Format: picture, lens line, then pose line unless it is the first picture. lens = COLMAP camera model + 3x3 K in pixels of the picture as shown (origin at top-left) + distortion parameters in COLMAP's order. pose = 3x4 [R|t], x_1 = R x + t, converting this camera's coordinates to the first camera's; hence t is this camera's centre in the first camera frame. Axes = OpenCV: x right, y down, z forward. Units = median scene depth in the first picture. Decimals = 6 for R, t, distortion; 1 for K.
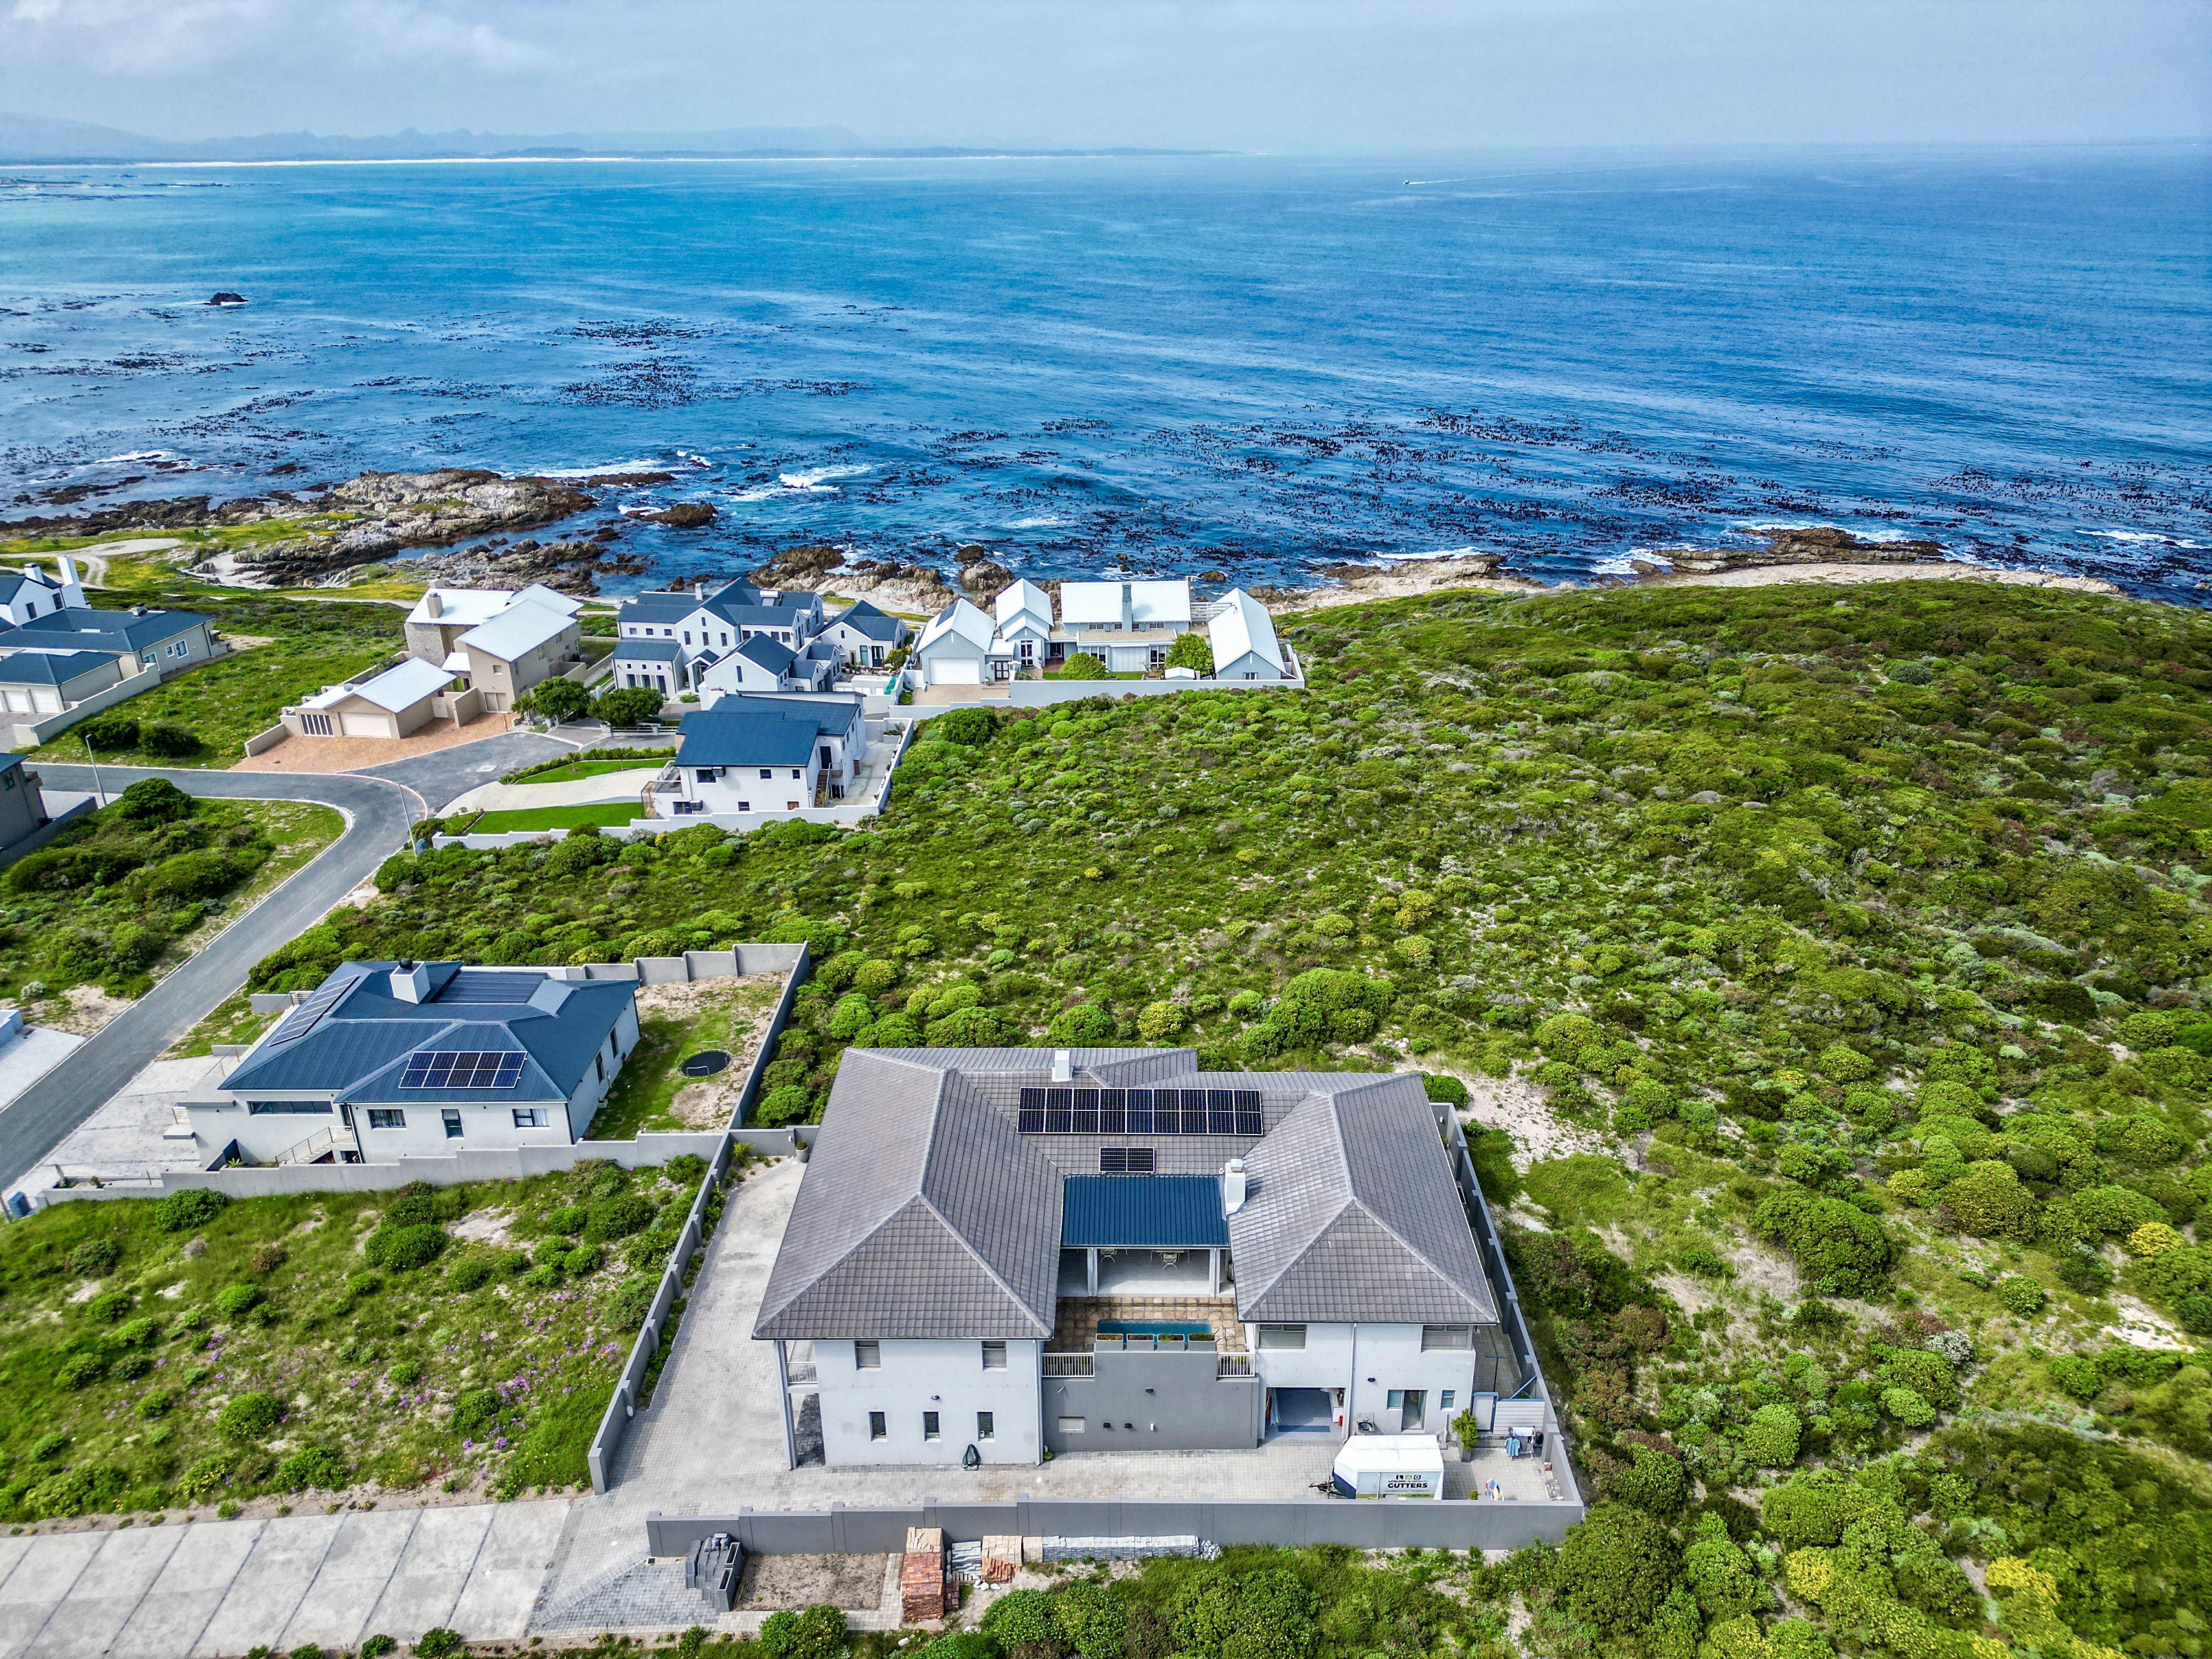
lens RADIAL K [[1542.9, 0, 1111.2], [0, 1542.9, 836.9], [0, 0, 1]] dist [0.083153, -0.080267]
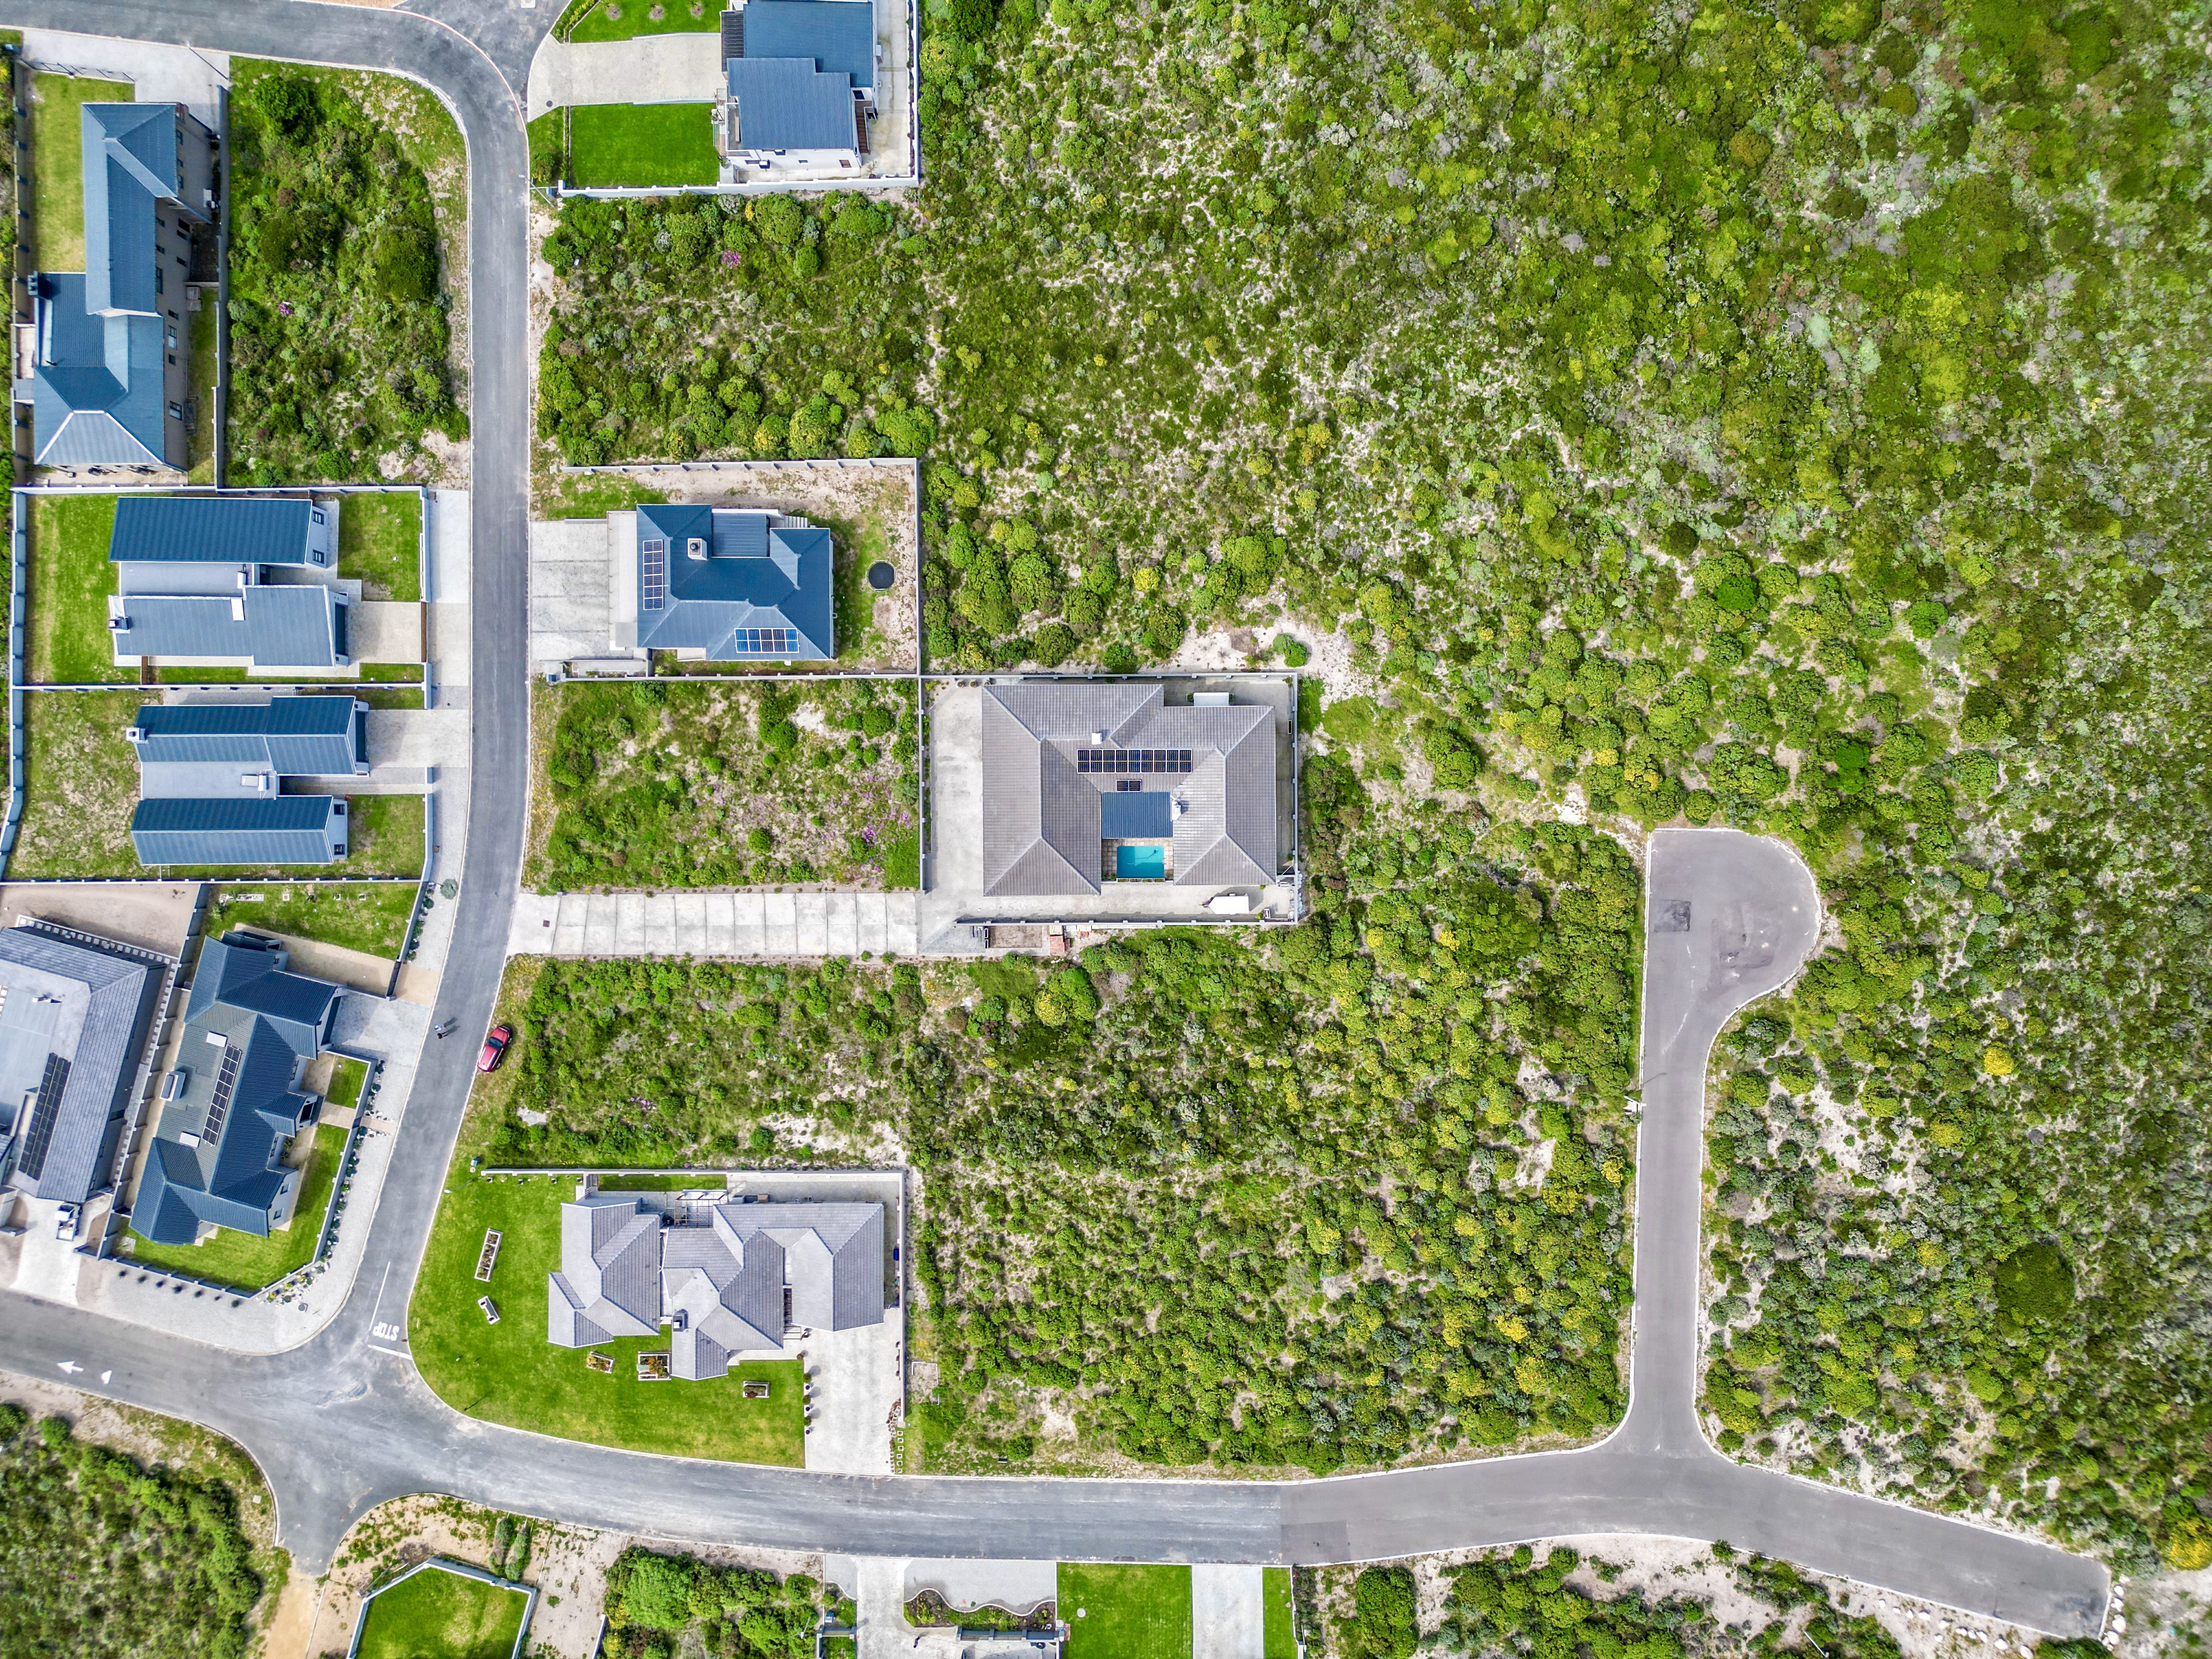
lens RADIAL K [[1548.6, 0, 1109.8], [0, 1548.6, 827.0], [0, 0, 1]] dist [0.084495, -0.092277]
pose [[0.999805, -0.019077, -0.005010, -0.006123], [0.012362, 0.408106, 0.912851, -1.602646], [-0.015370, -0.912735, 0.408263, 0.047509]]
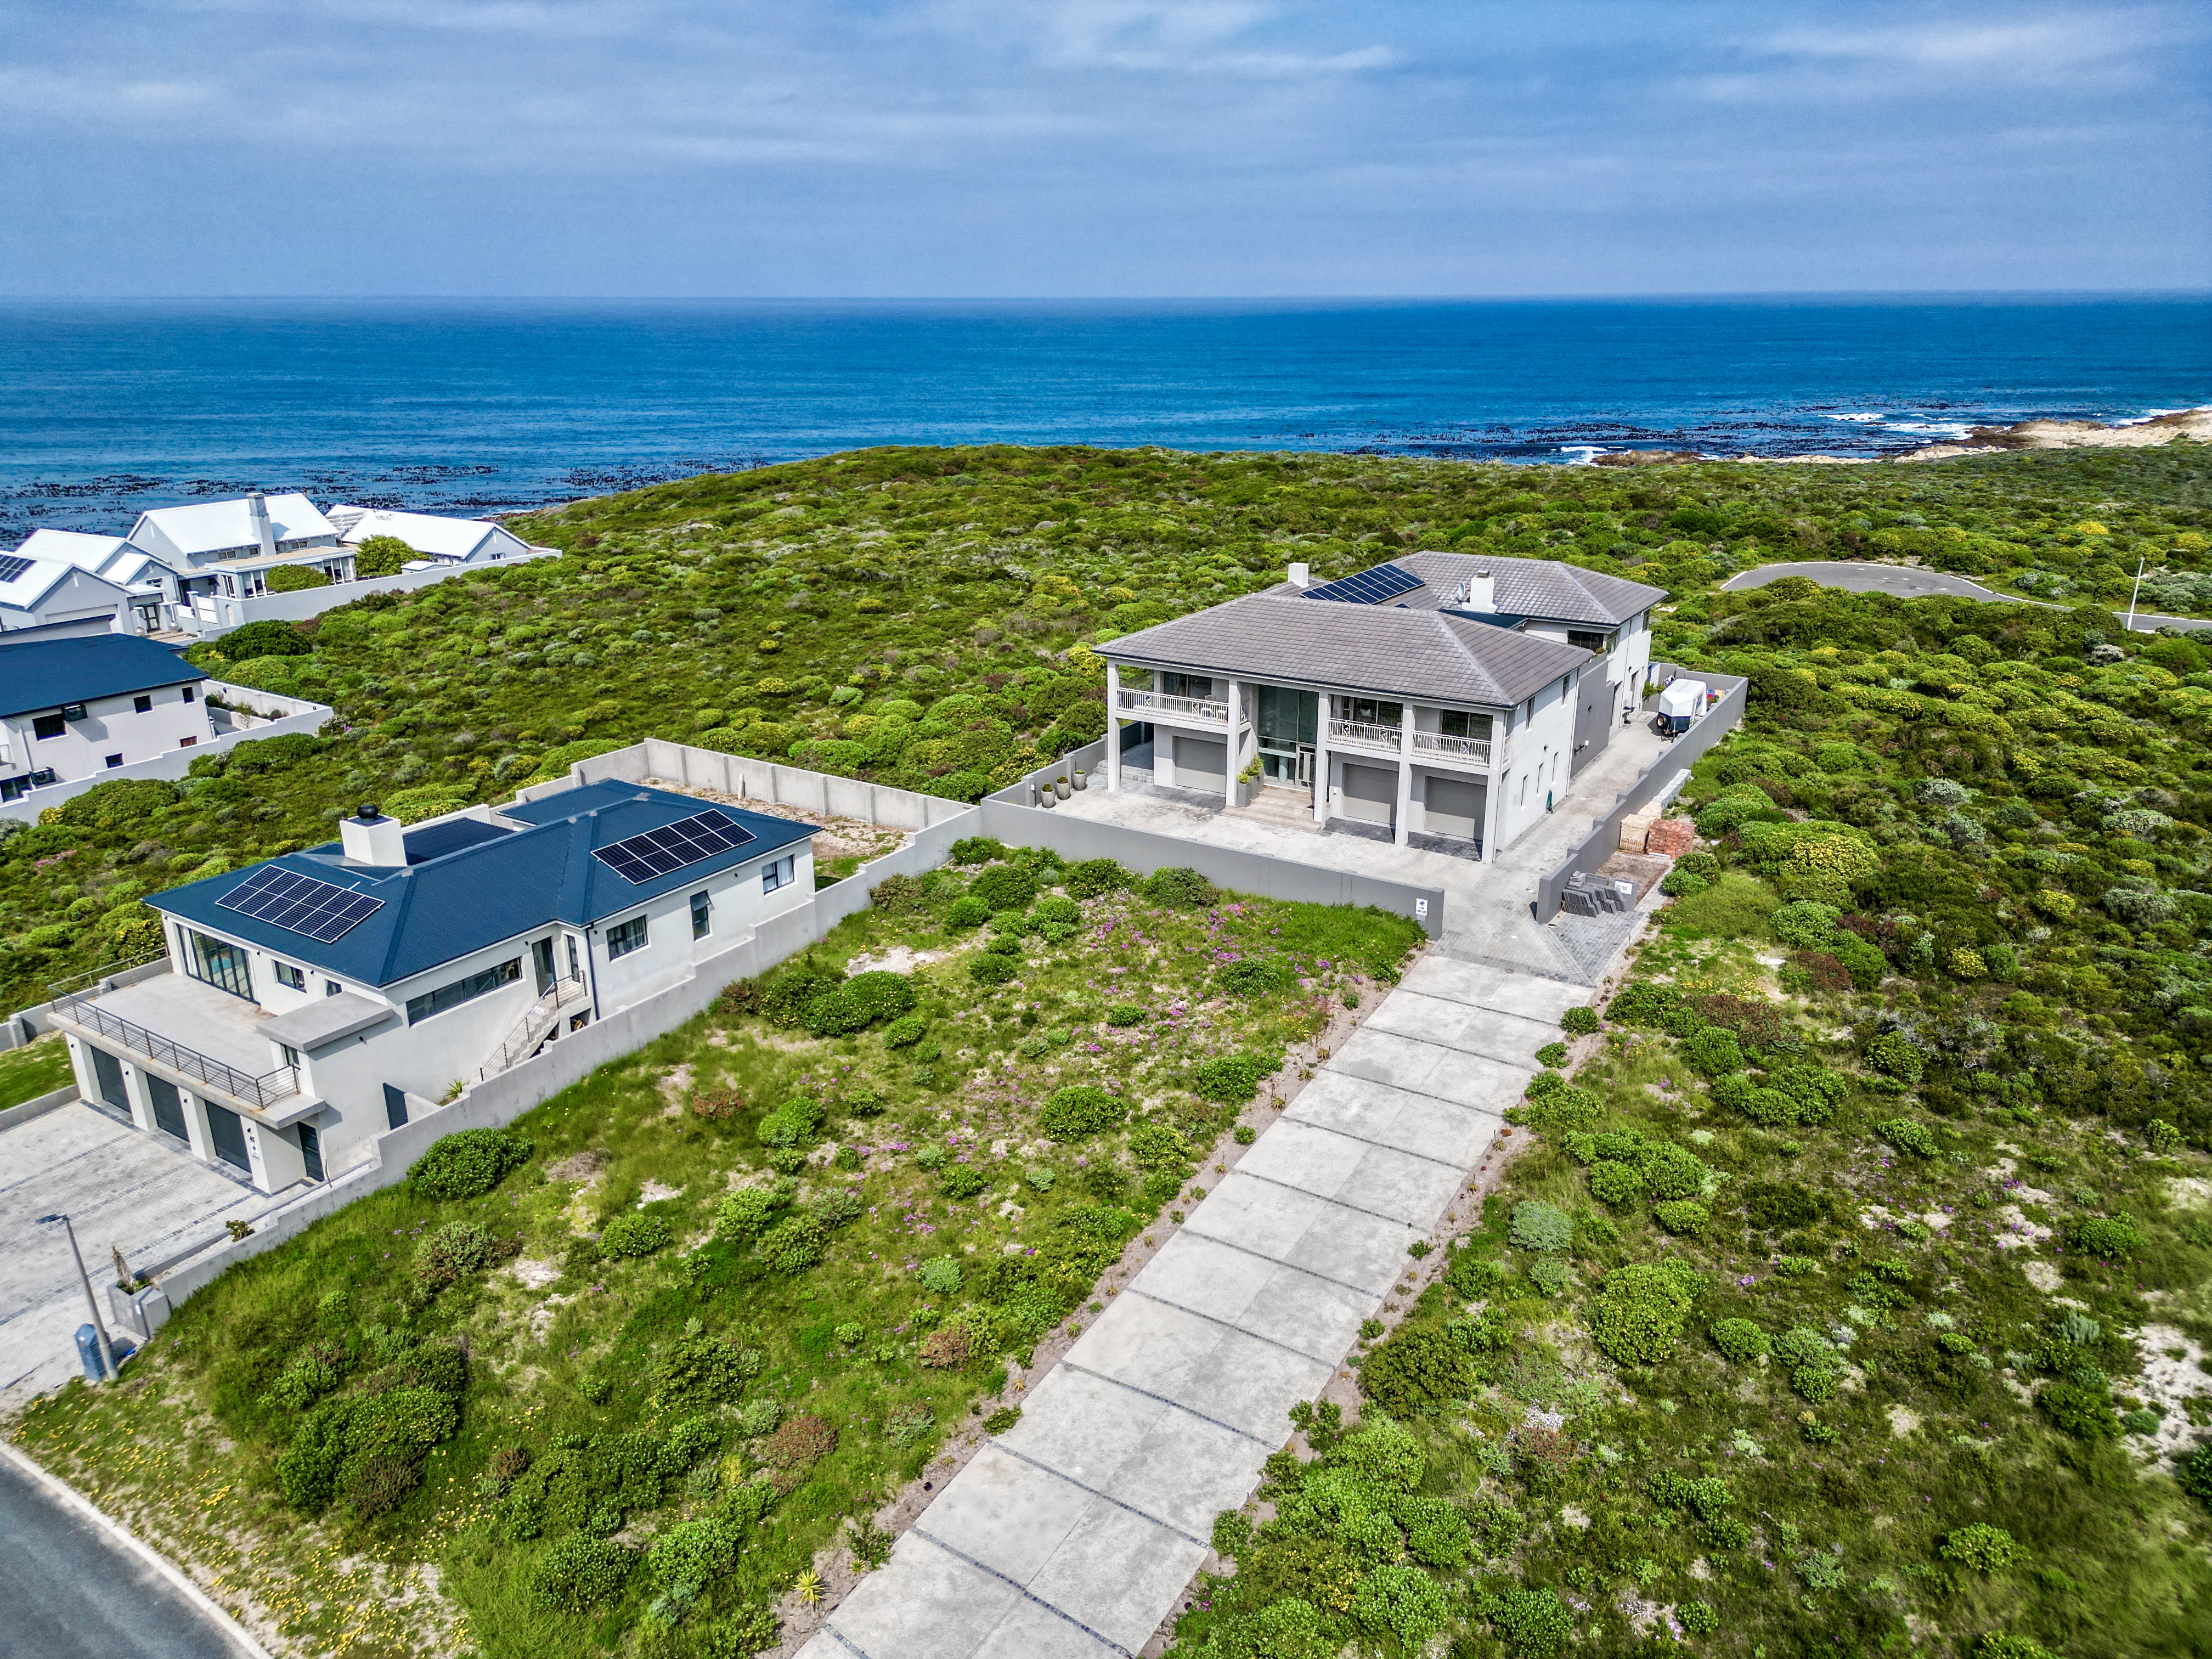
lens RADIAL K [[1542.9, 0, 1111.2], [0, 1542.9, 836.9], [0, 0, 1]] dist [0.083153, -0.080267]
pose [[0.527256, -0.275550, 0.803787, -0.983911], [0.343890, 0.934224, 0.094685, 0.163502], [-0.777007, 0.226491, 0.587334, 0.477353]]
